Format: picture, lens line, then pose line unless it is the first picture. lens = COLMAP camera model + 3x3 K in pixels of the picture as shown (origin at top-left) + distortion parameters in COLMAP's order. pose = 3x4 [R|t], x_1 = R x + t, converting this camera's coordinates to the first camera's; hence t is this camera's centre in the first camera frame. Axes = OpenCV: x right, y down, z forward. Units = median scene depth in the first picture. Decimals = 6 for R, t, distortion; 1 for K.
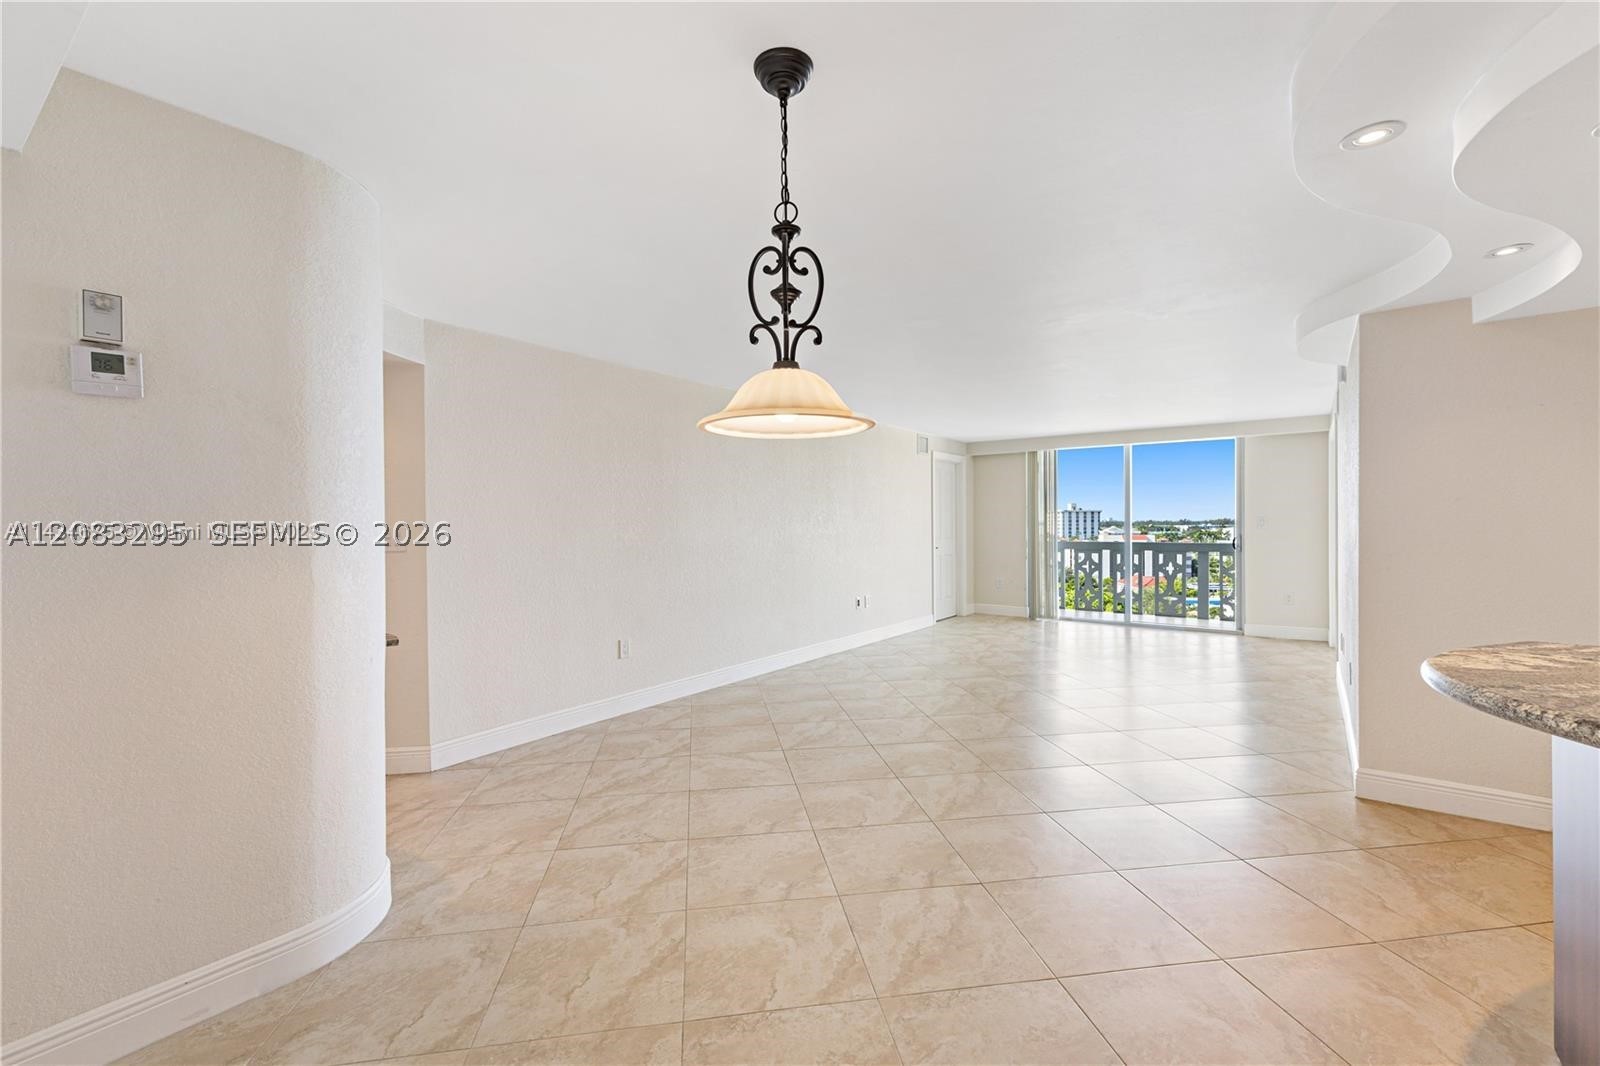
lens RADIAL K [[689.1, 0, 803.2], [0, 689.1, 533.1], [0, 0, 1]] dist [0.001646, 0.000118]
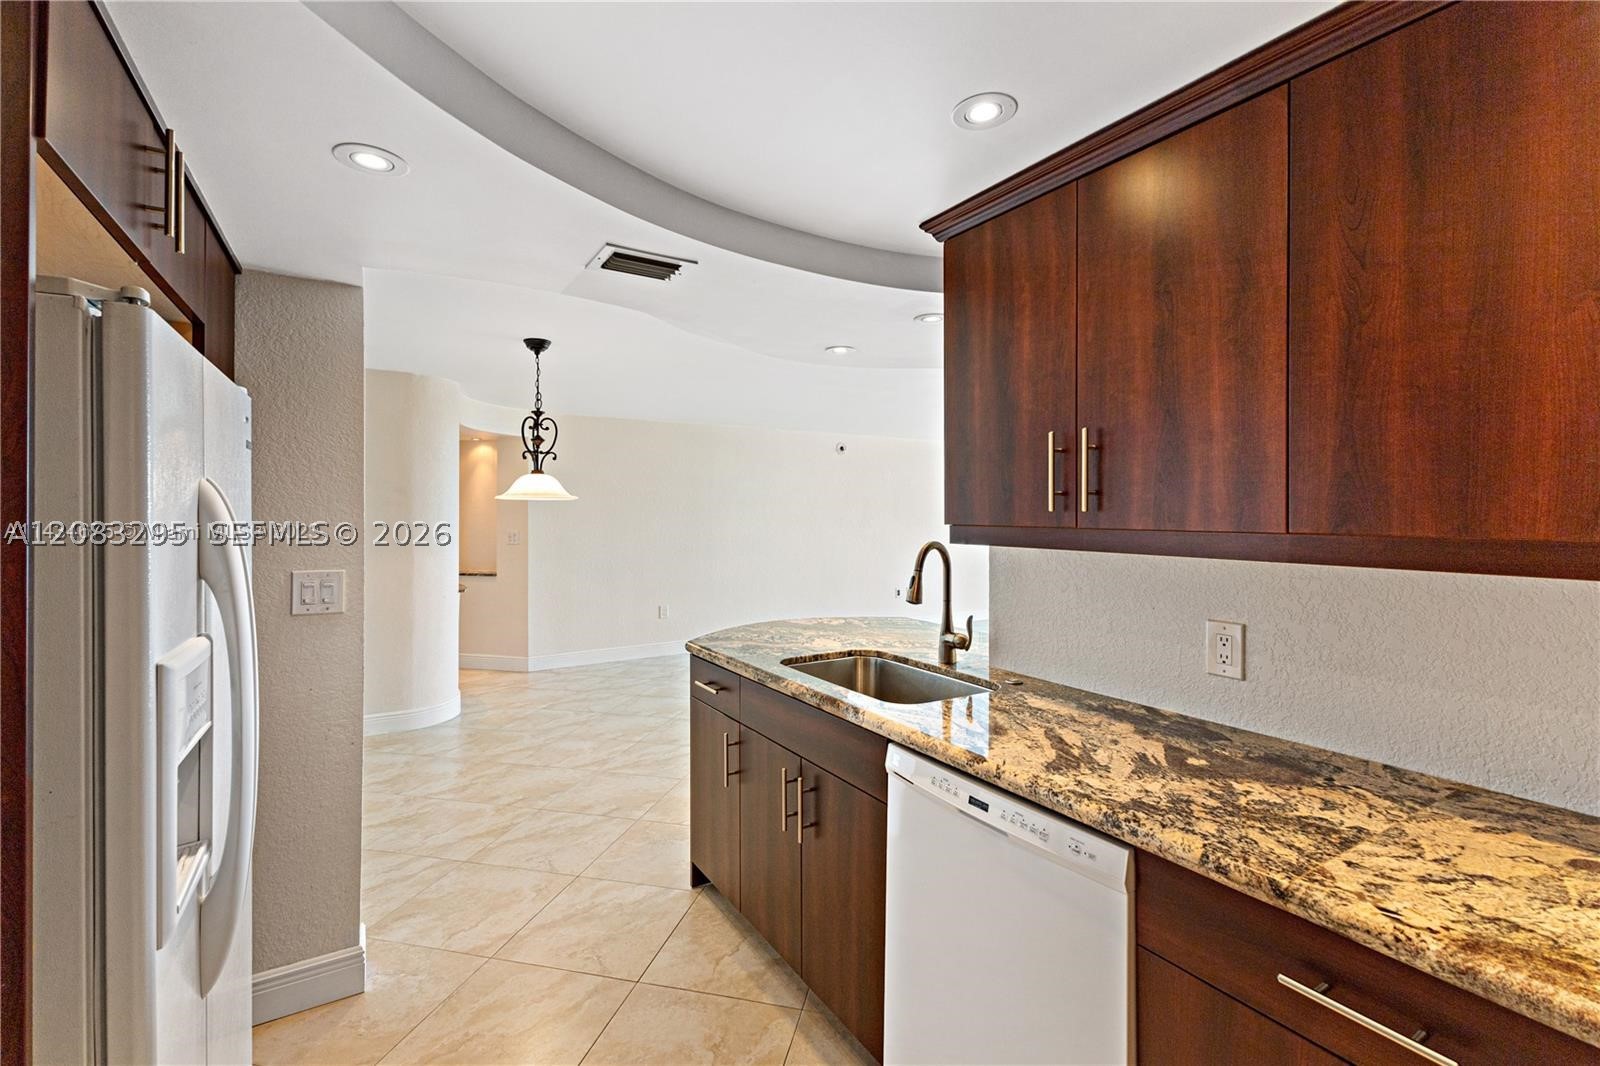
lens RADIAL K [[702.8, 0, 804.9], [0, 702.8, 516.9], [0, 0, 1]] dist [0.001507, 0.000117]
pose [[0.924759, 0.009612, -0.380432, 1.517514], [-0.012701, 0.999904, -0.005608, -0.082520], [0.380341, 0.010018, 0.924792, -0.730444]]
